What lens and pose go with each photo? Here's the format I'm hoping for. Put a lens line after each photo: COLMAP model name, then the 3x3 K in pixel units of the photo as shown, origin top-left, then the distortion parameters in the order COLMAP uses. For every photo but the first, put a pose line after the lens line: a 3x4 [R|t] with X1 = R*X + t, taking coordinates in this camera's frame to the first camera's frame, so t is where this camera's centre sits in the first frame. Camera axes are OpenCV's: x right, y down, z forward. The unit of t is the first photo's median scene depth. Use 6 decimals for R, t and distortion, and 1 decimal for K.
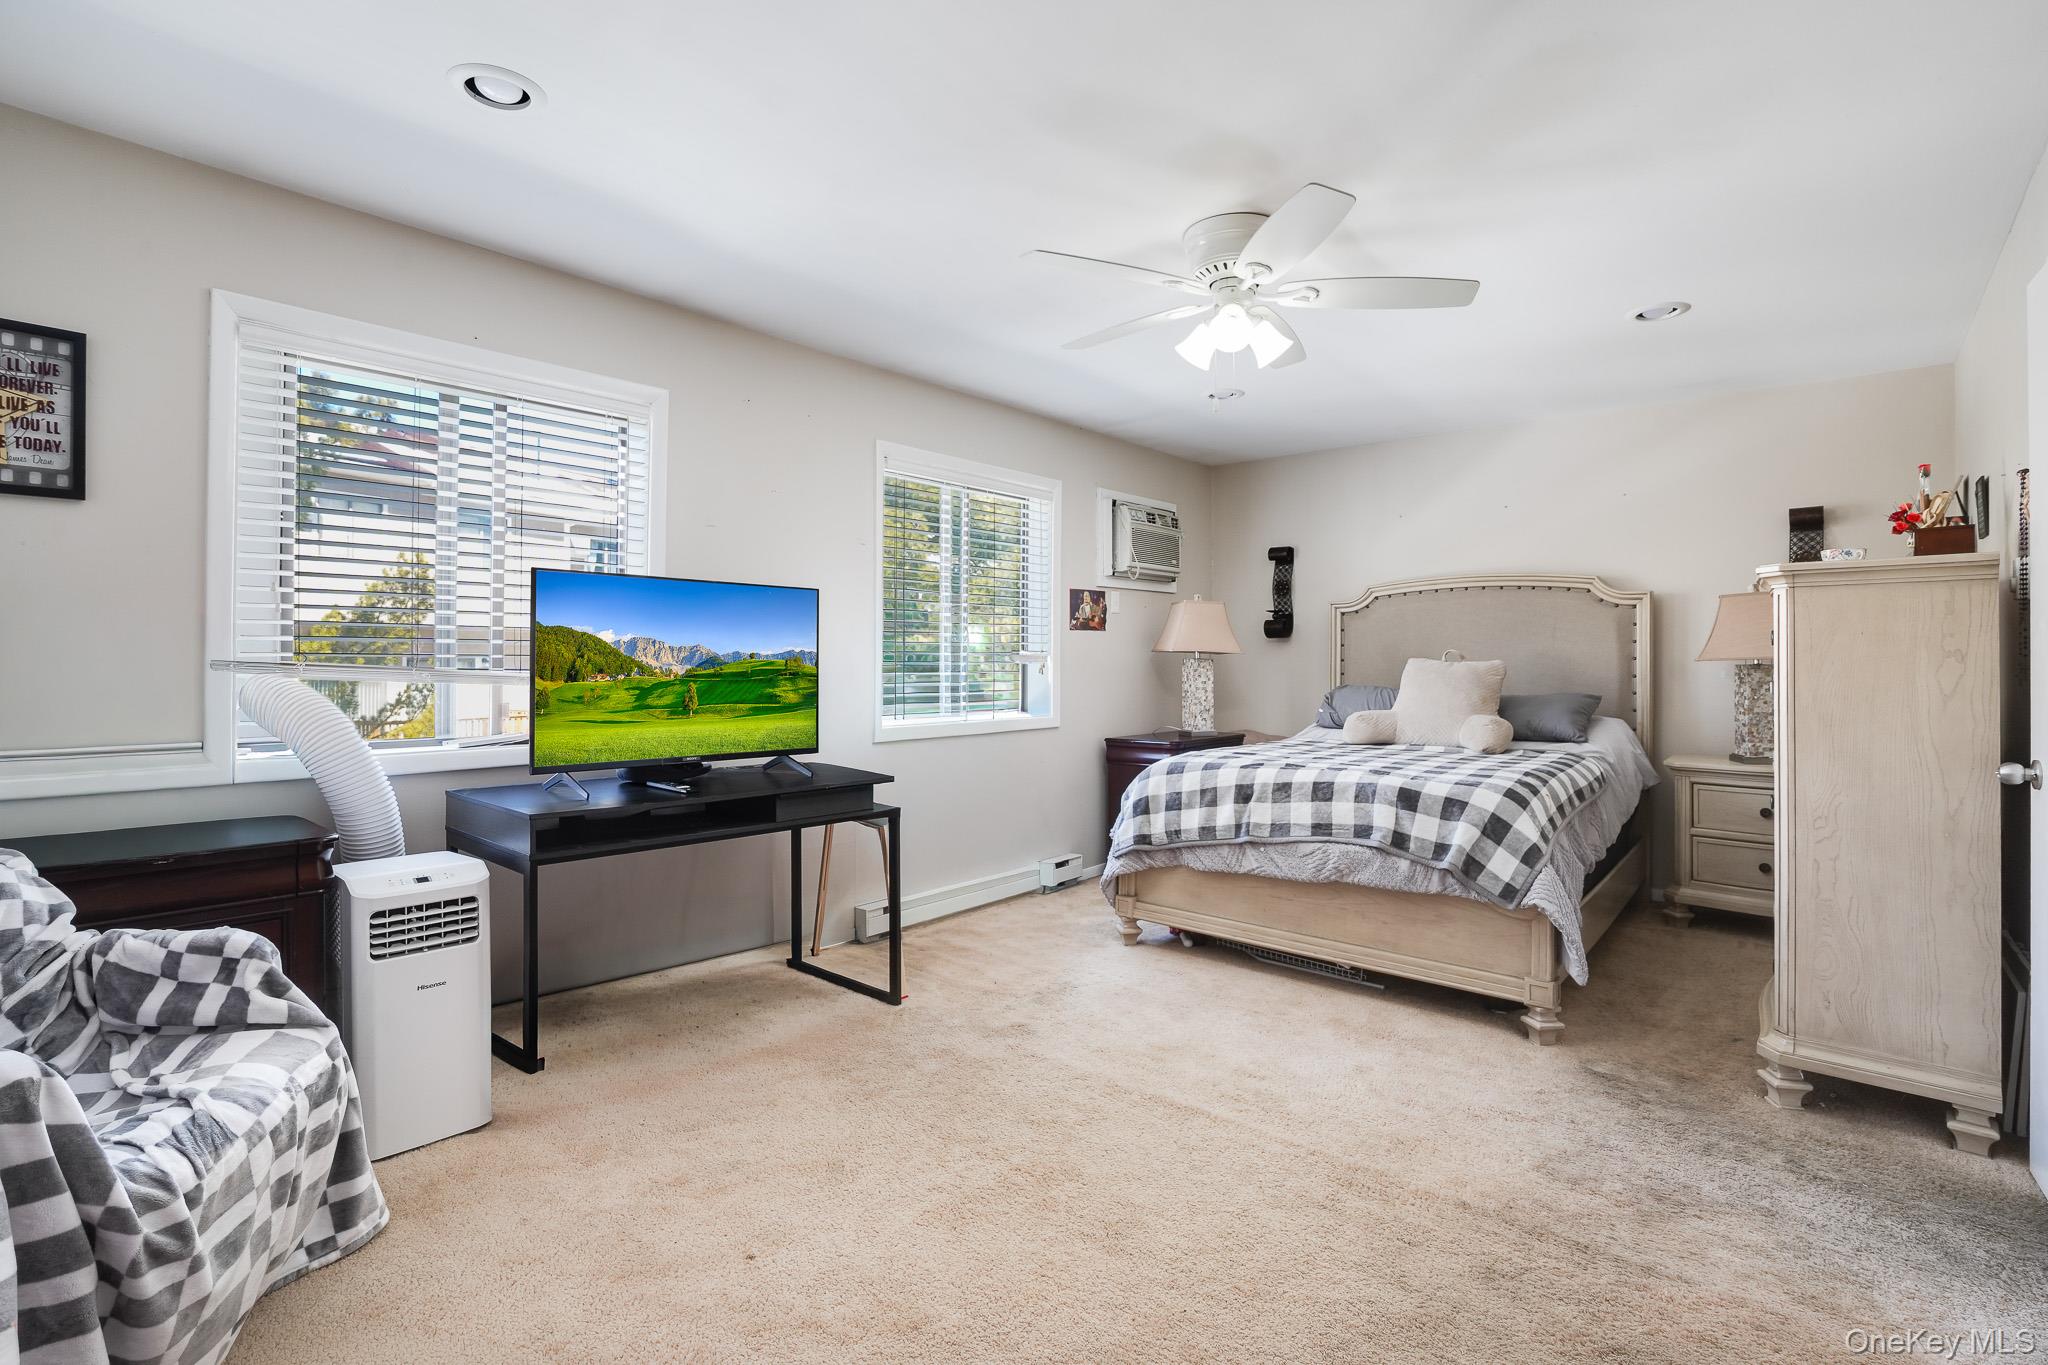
lens RADIAL K [[964.2, 0, 1036.5], [0, 964.2, 670.8], [0, 0, 1]] dist [-0.056145, 0.024693]
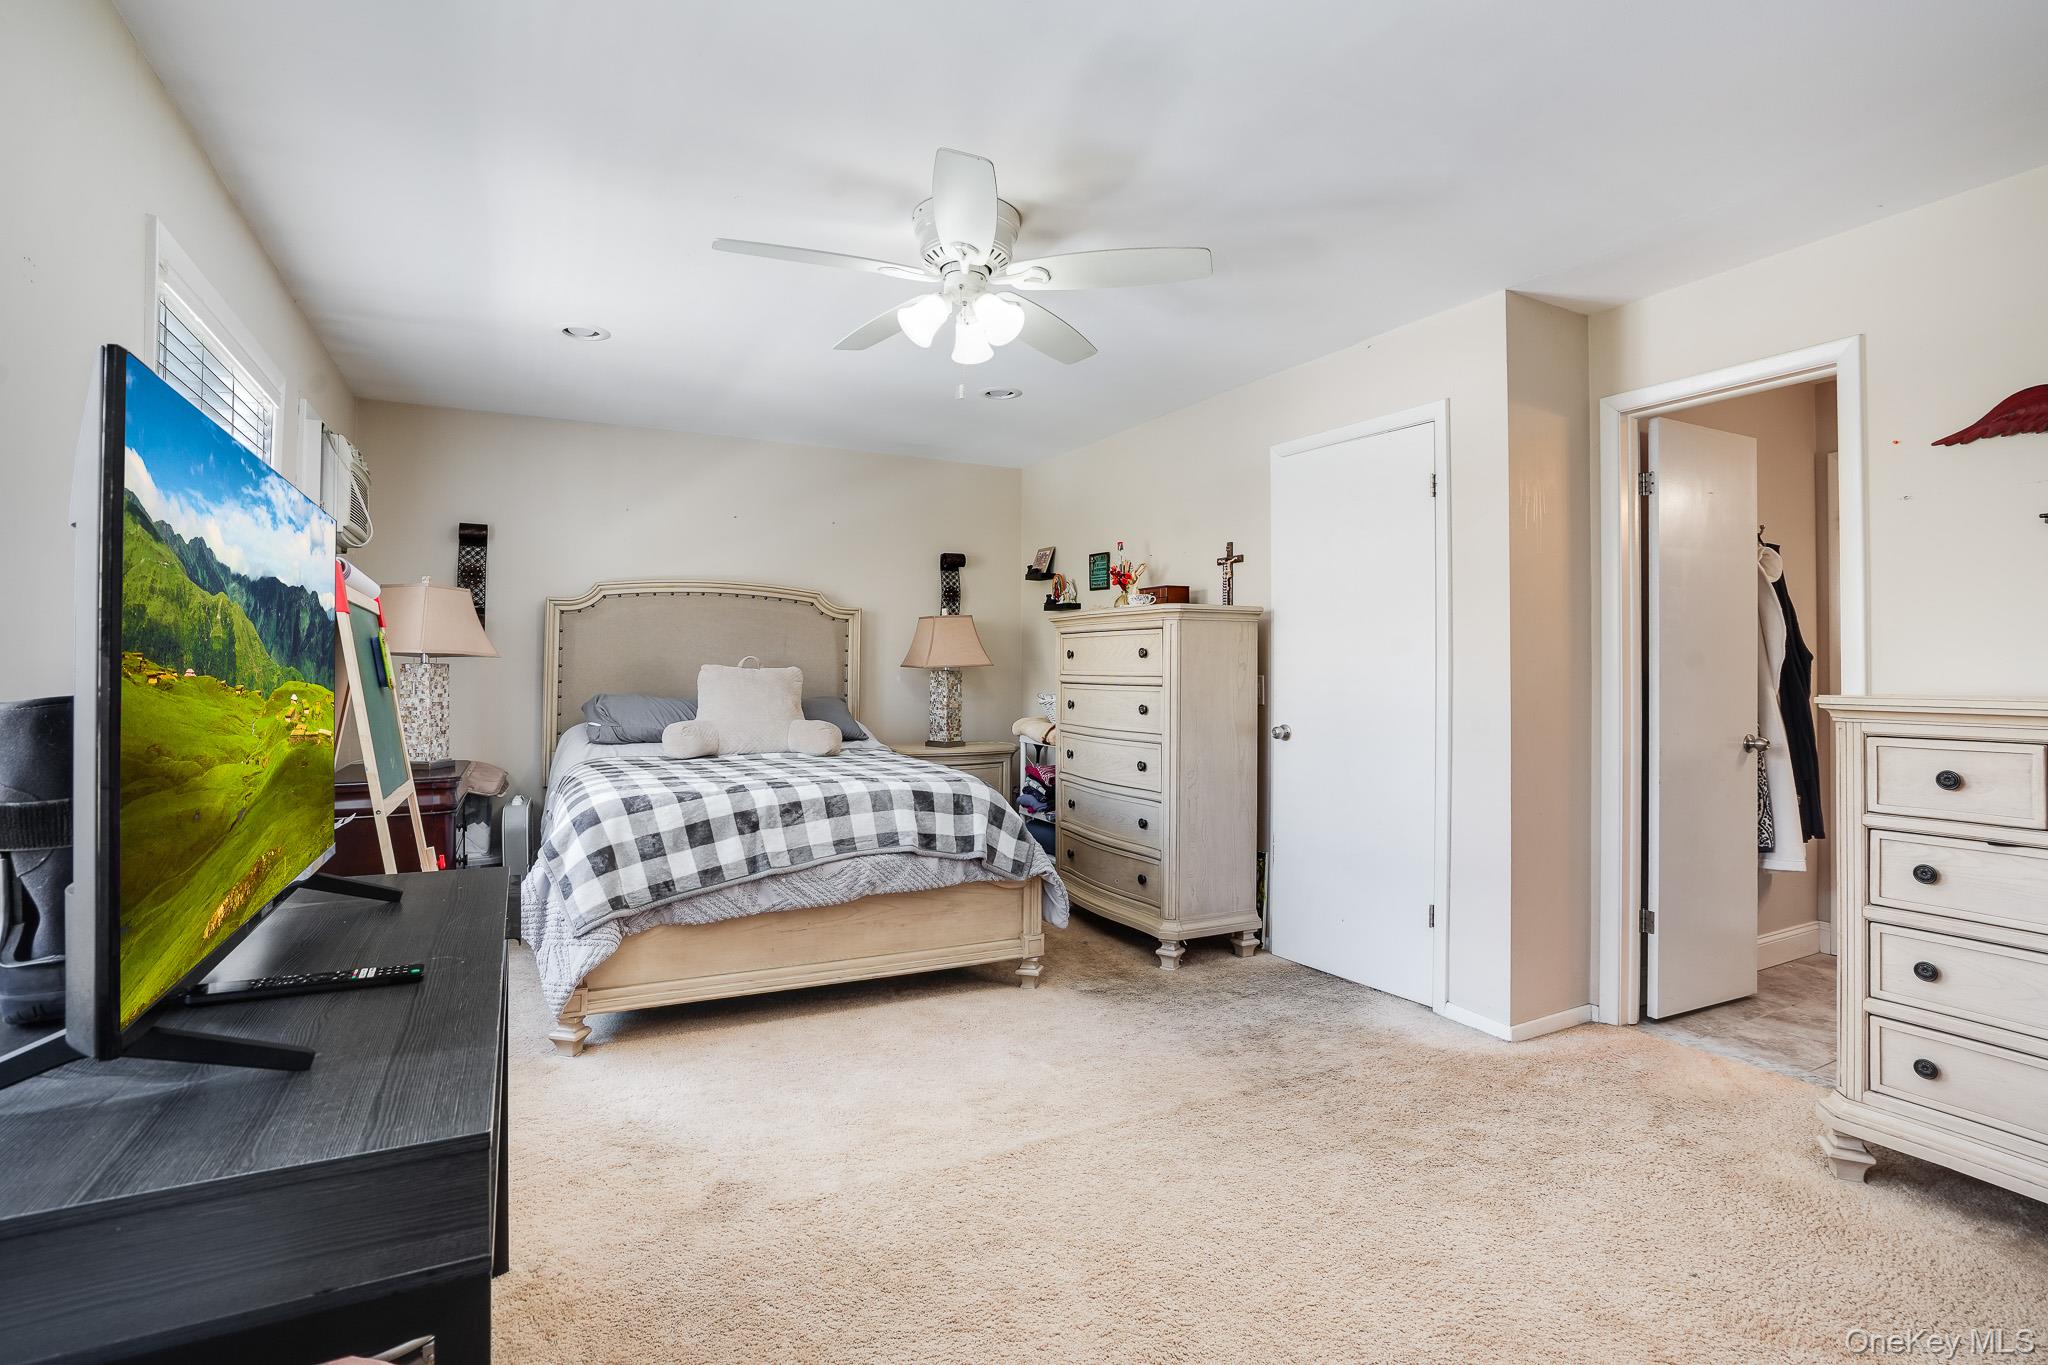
lens RADIAL K [[964.2, 0, 1036.5], [0, 964.2, 670.8], [0, 0, 1]] dist [-0.056145, 0.024693]
pose [[0.368016, -0.000639, 0.929819, -0.540092], [0.003686, 0.999993, -0.000772, -0.006551], [-0.929812, 0.003712, 0.368016, 0.492195]]
